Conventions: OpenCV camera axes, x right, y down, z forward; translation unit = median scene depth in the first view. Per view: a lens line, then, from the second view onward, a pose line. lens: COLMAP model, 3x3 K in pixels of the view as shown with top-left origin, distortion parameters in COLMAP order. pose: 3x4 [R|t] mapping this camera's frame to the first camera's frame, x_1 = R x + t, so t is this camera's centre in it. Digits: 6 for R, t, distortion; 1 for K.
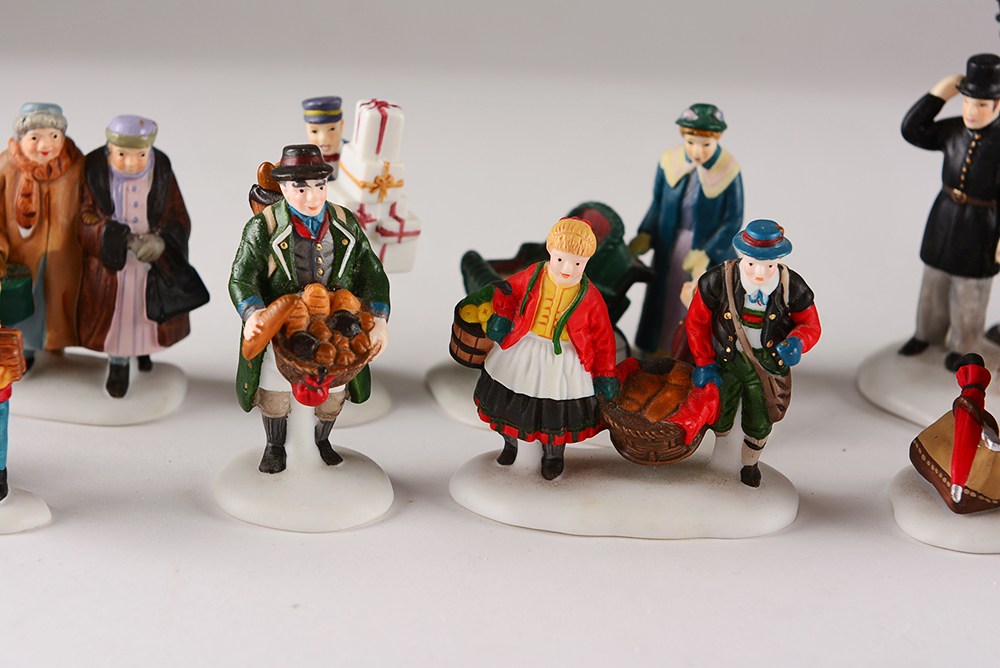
lens RADIAL K [[2976.4, 0, 526.9], [0, 2976.4, 338.1], [0, 0, 1]] dist [0.112331, 0.528834]
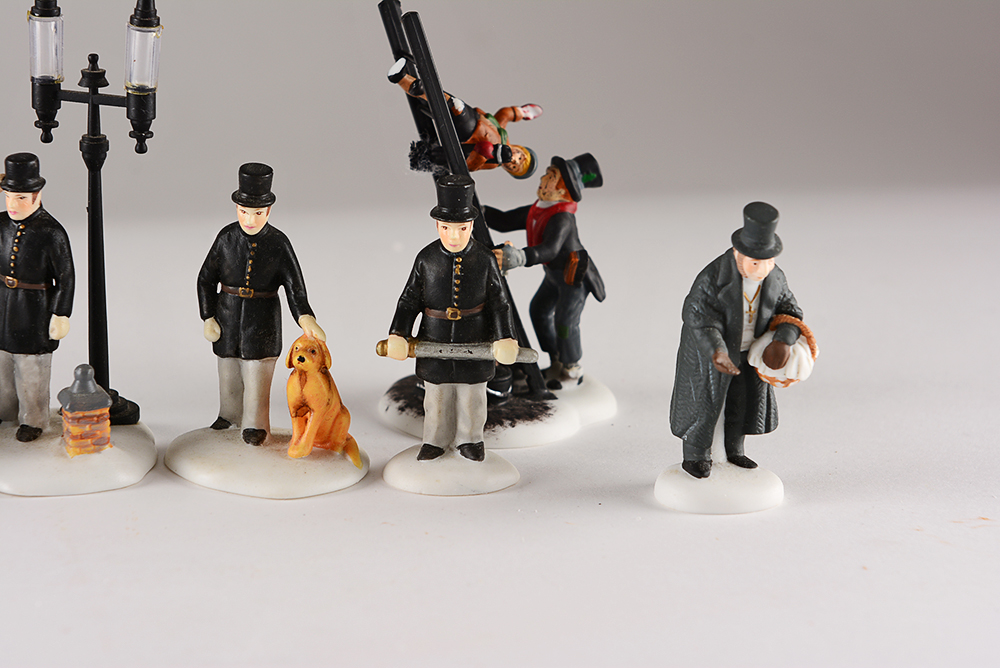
lens RADIAL K [[2976.4, 0, 526.9], [0, 2976.4, 338.1], [0, 0, 1]] dist [0.112331, 0.528834]
pose [[0.972757, -0.076492, 0.218844, 0.088754], [0.096037, 0.992150, -0.080098, 0.083049], [-0.210999, 0.098933, 0.972467, -0.124381]]
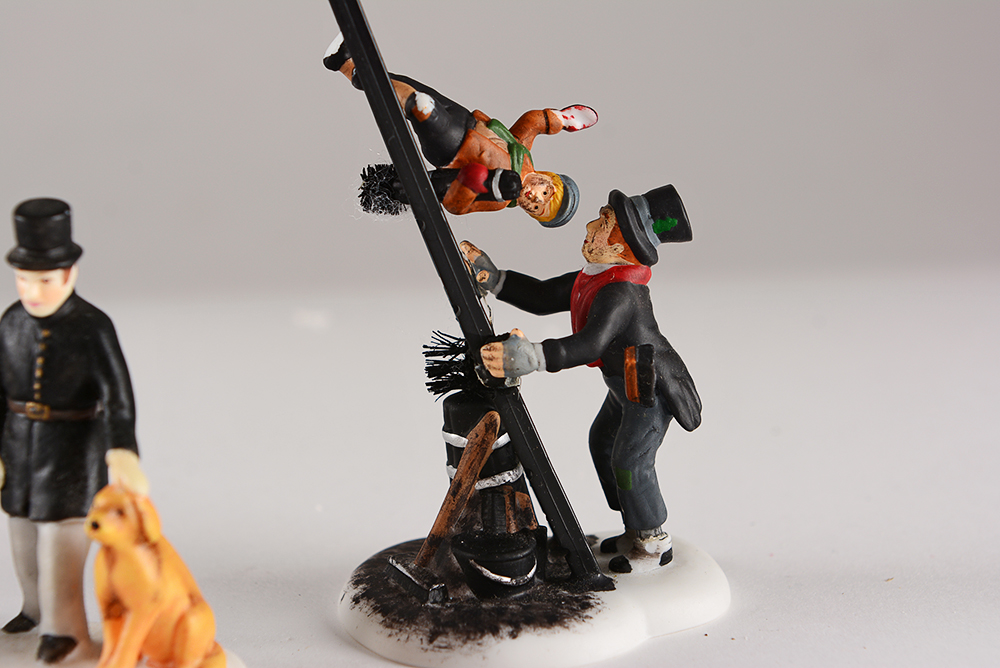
lens RADIAL K [[2976.4, 0, 526.9], [0, 2976.4, 338.1], [0, 0, 1]] dist [0.112331, 0.528834]
pose [[0.997680, -0.061511, -0.029171, 0.374085], [0.057450, 0.990618, -0.124001, 0.039309], [0.036524, 0.122037, 0.991853, 0.325470]]
